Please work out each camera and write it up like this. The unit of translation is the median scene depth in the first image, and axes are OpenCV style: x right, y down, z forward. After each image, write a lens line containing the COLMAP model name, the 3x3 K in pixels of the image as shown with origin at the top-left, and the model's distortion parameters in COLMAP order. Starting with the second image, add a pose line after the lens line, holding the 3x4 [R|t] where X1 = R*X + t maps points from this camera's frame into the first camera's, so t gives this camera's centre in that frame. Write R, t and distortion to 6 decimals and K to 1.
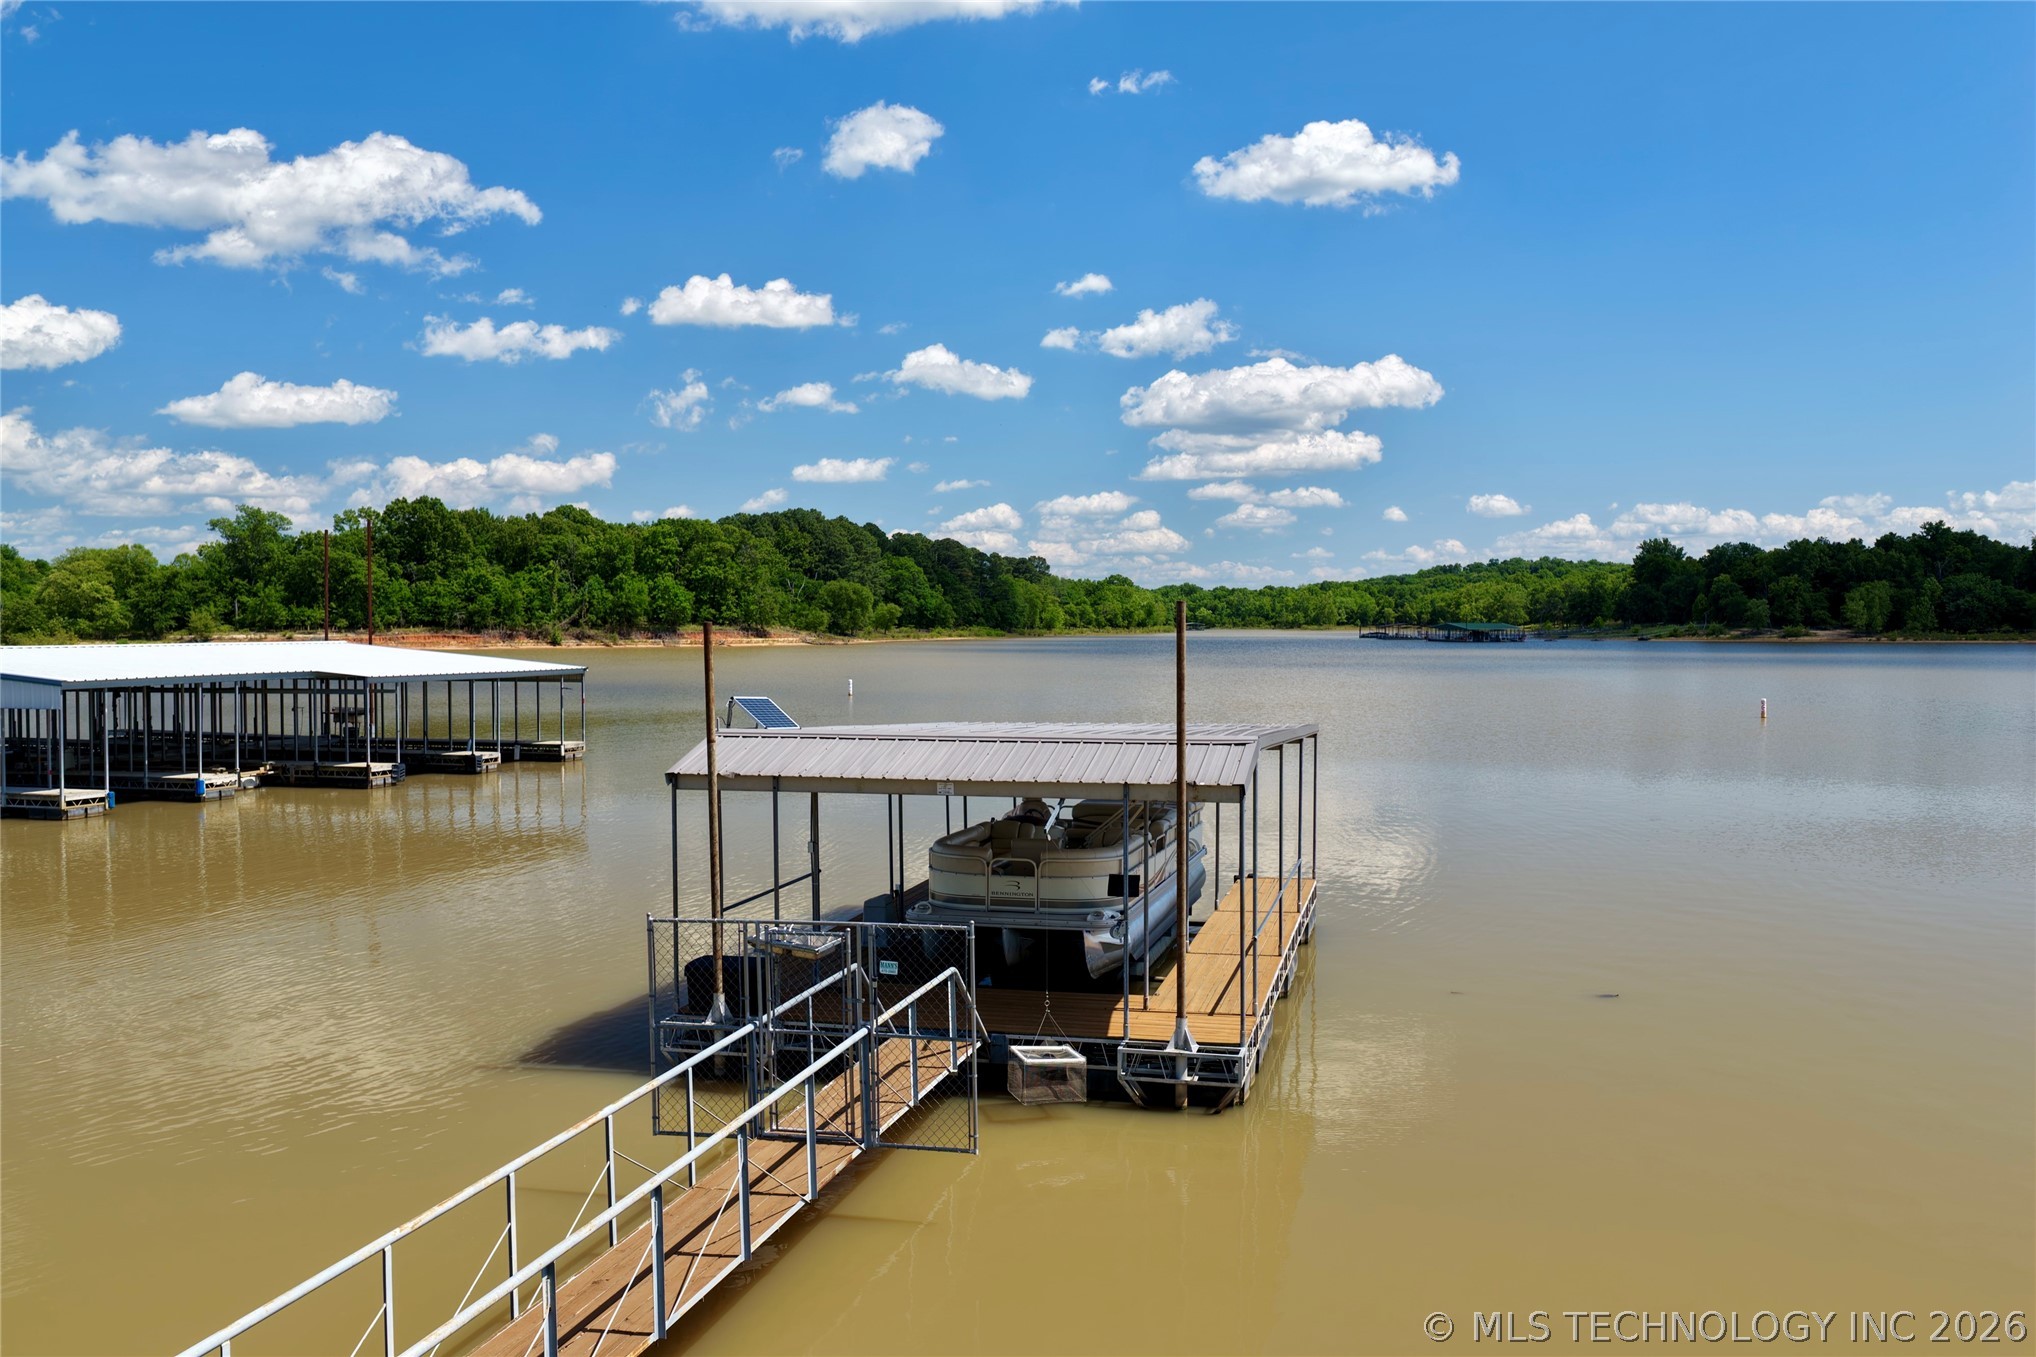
lens RADIAL K [[1681.1, 0, 1018.0], [0, 1681.1, 678.5], [0, 0, 1]] dist [-0.018782, 0.038993]
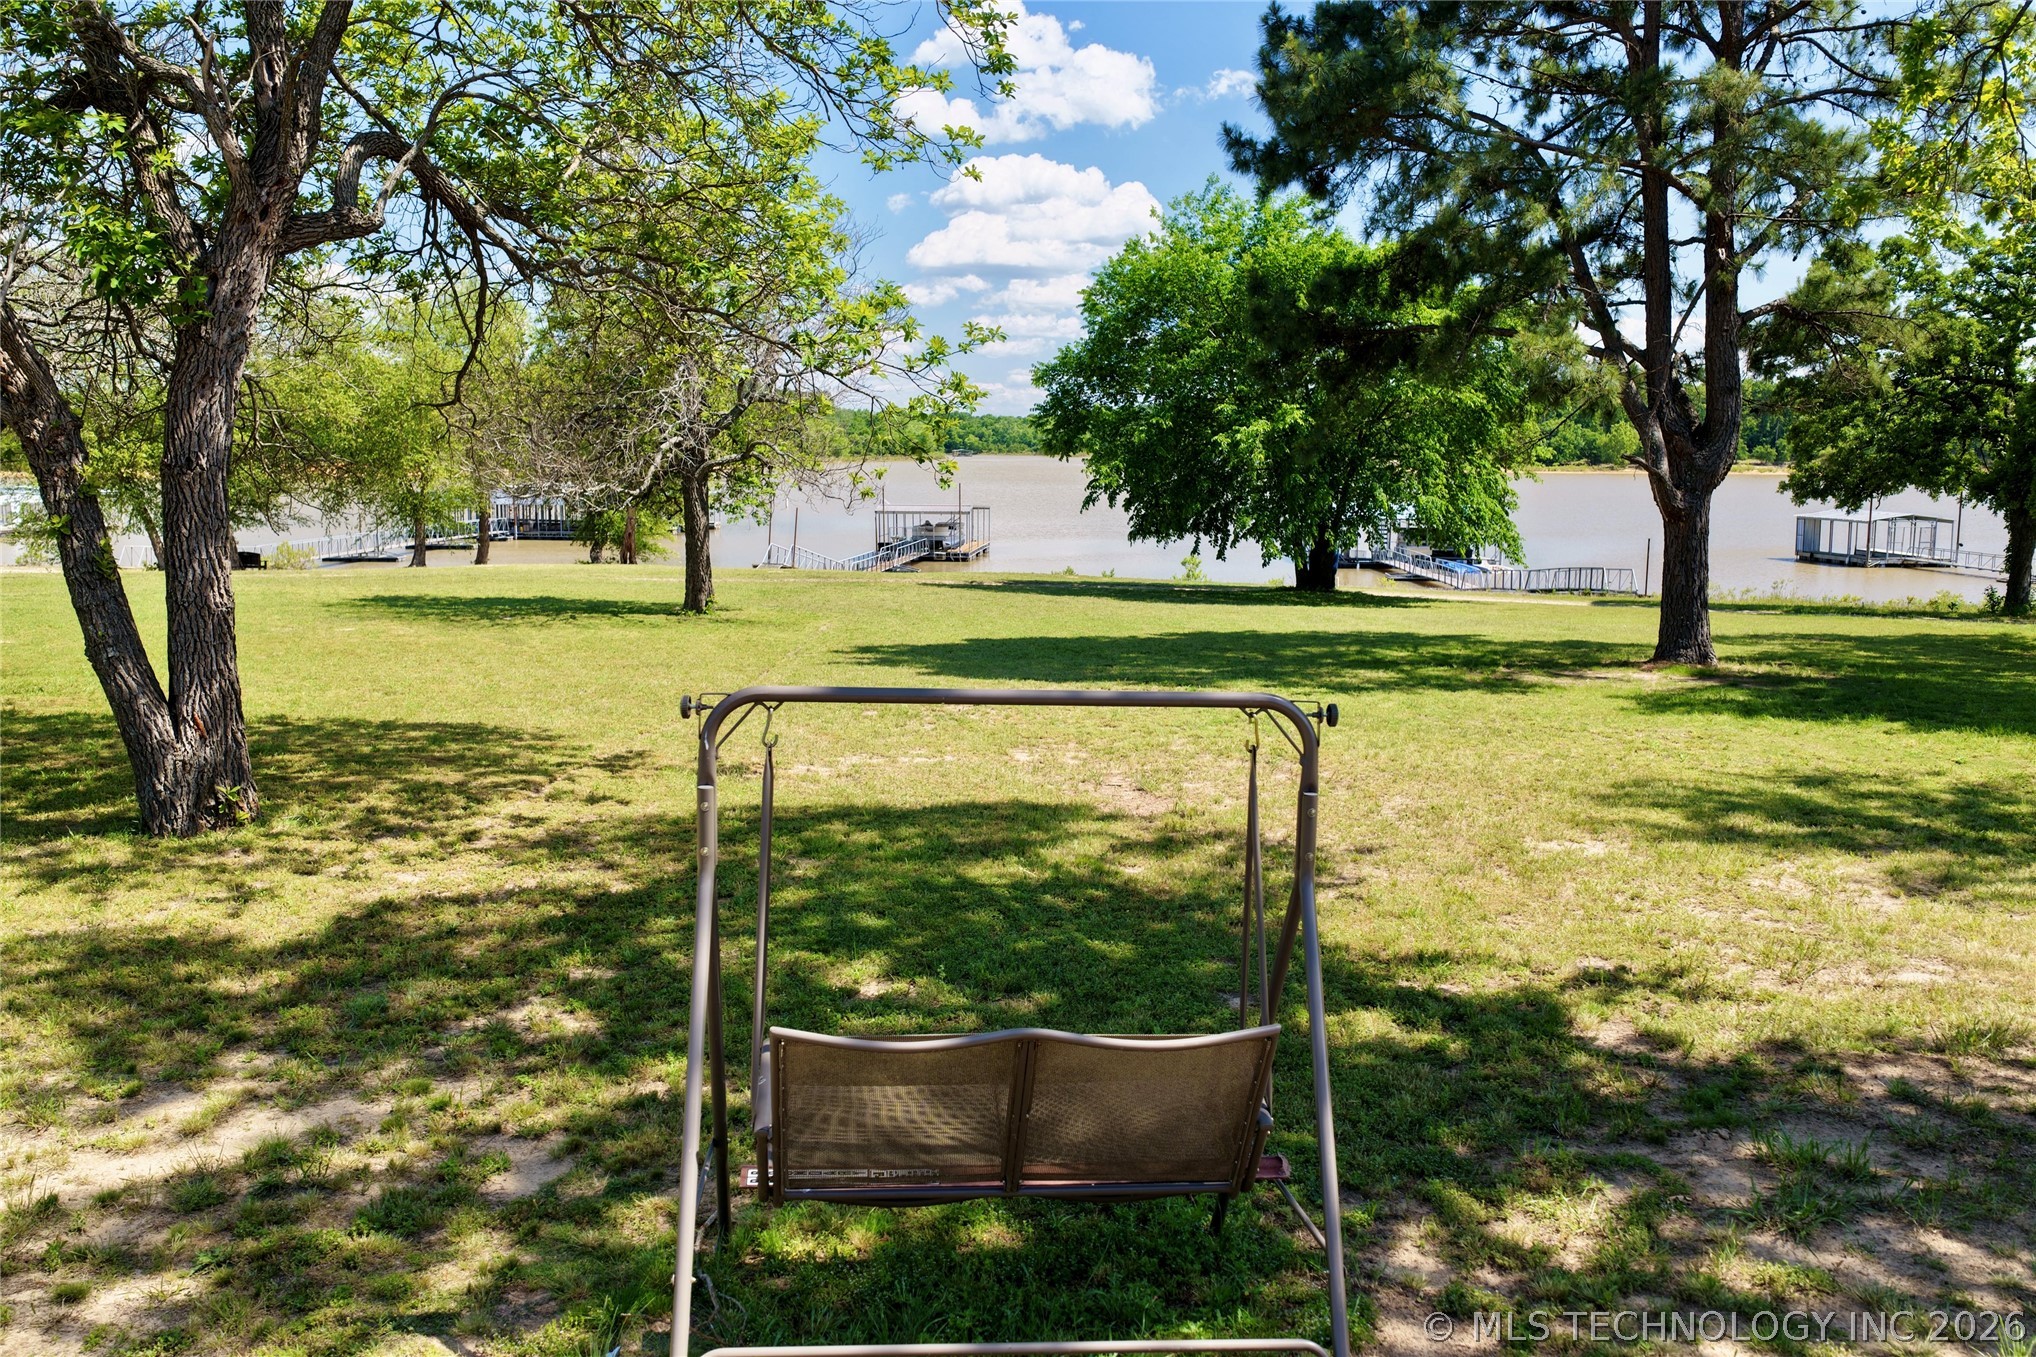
lens RADIAL K [[1681.1, 0, 1018.0], [0, 1681.1, 678.5], [0, 0, 1]] dist [-0.018782, 0.038993]
pose [[0.990661, -0.013975, 0.135633, -0.027266], [-0.000330, 0.994485, 0.104878, 0.001195], [-0.136350, -0.103943, 0.985193, -0.262548]]
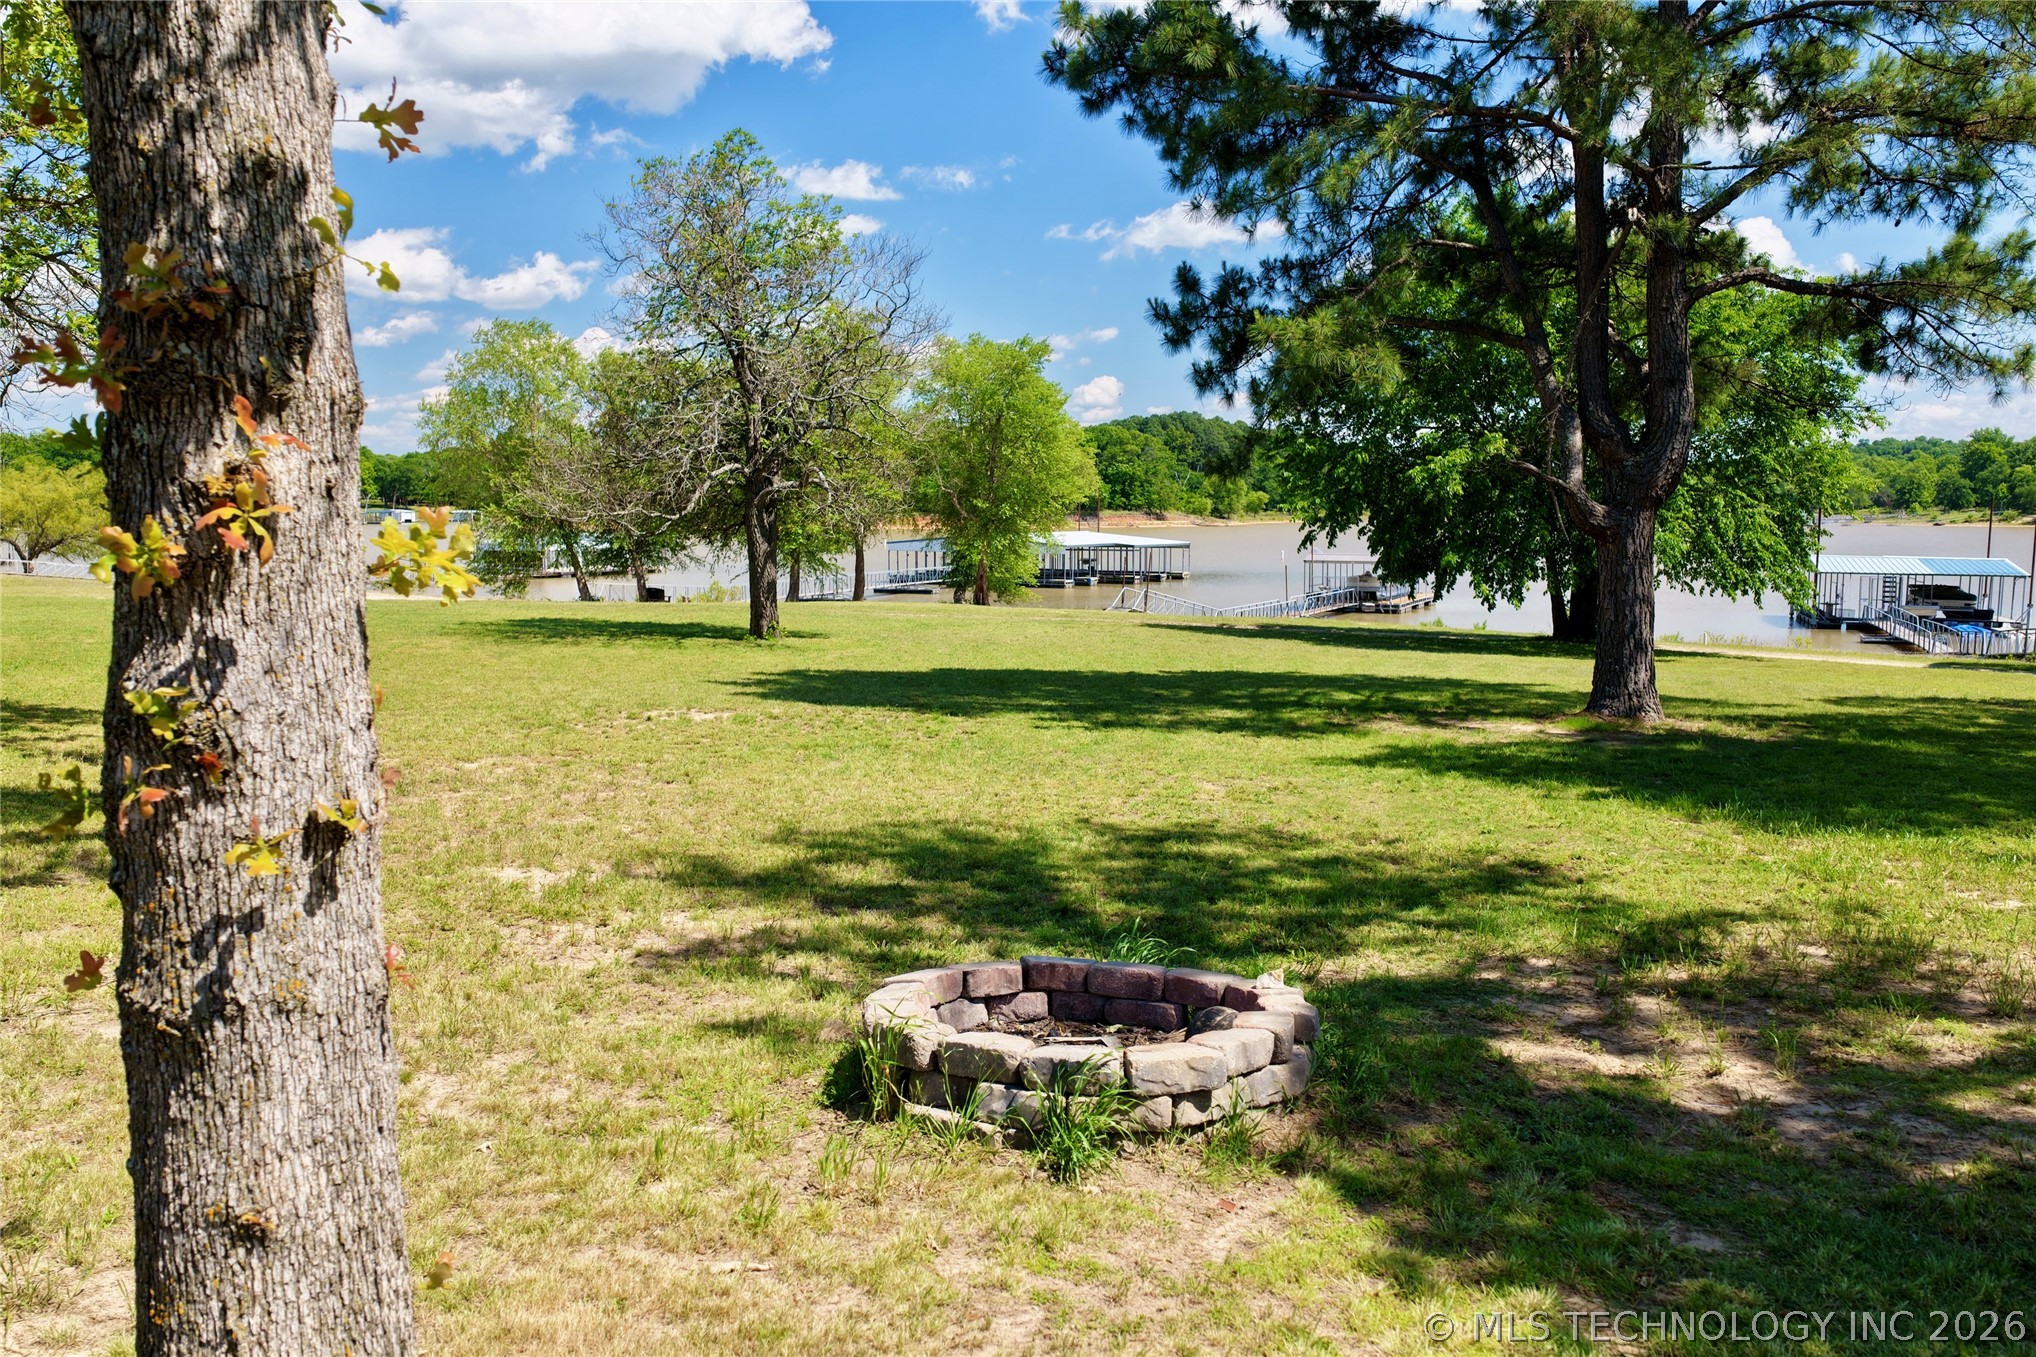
lens RADIAL K [[1681.1, 0, 1018.0], [0, 1681.1, 678.5], [0, 0, 1]] dist [-0.018782, 0.038993]
pose [[0.979230, 0.023233, -0.201419, 0.000261], [-0.008588, 0.997275, 0.073278, 0.002522], [0.202573, -0.070026, 0.976760, -0.257613]]
